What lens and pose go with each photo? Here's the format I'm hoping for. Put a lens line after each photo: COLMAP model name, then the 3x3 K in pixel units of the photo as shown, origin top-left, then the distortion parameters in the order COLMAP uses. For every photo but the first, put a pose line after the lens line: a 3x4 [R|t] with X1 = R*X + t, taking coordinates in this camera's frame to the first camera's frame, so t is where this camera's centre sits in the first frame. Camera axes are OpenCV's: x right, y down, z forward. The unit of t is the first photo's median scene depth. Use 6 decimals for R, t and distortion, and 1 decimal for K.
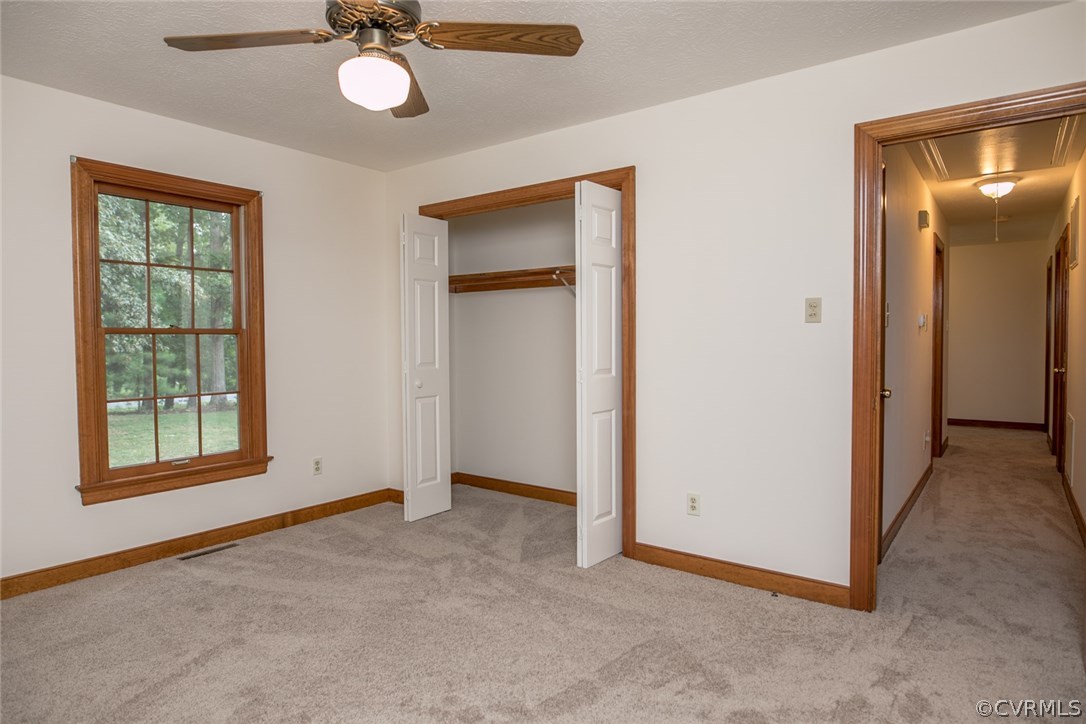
lens RADIAL K [[660.1, 0, 543.0], [0, 660.1, 362.0], [0, 0, 1]] dist [-0.002429, 0.000003]
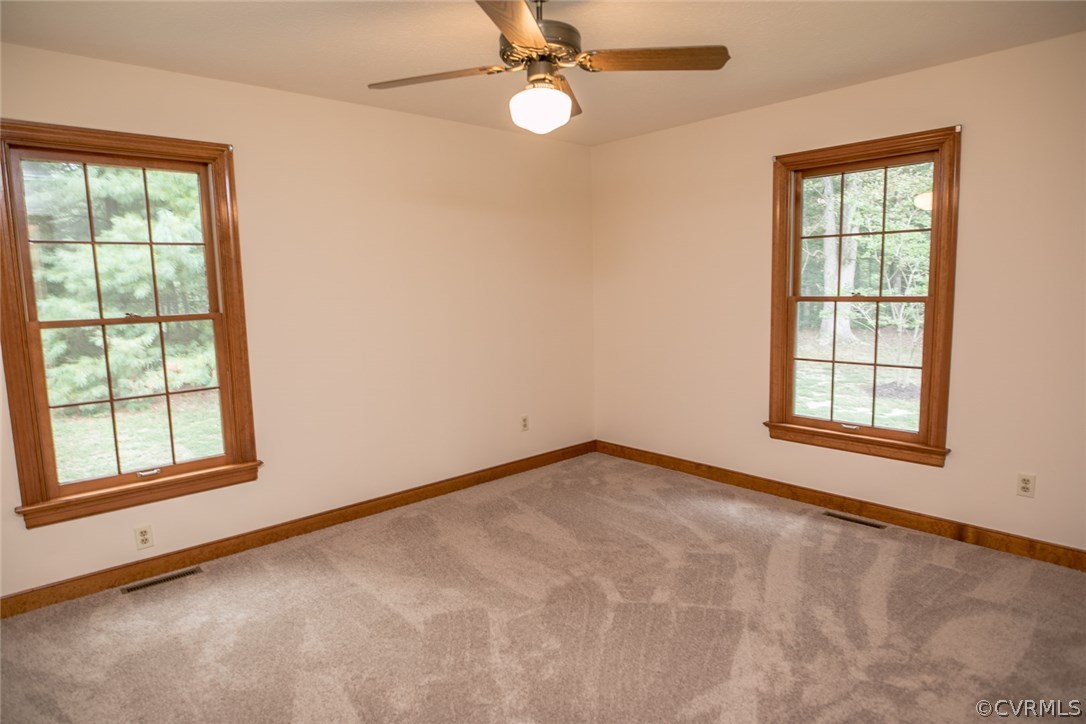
lens RADIAL K [[660.1, 0, 543.0], [0, 660.1, 362.0], [0, 0, 1]] dist [-0.002429, 0.000003]
pose [[-0.210133, 0.128678, -0.969168, 0.548033], [-0.007005, 0.991077, 0.133105, -0.083277], [0.977648, 0.034759, -0.207357, 0.756500]]
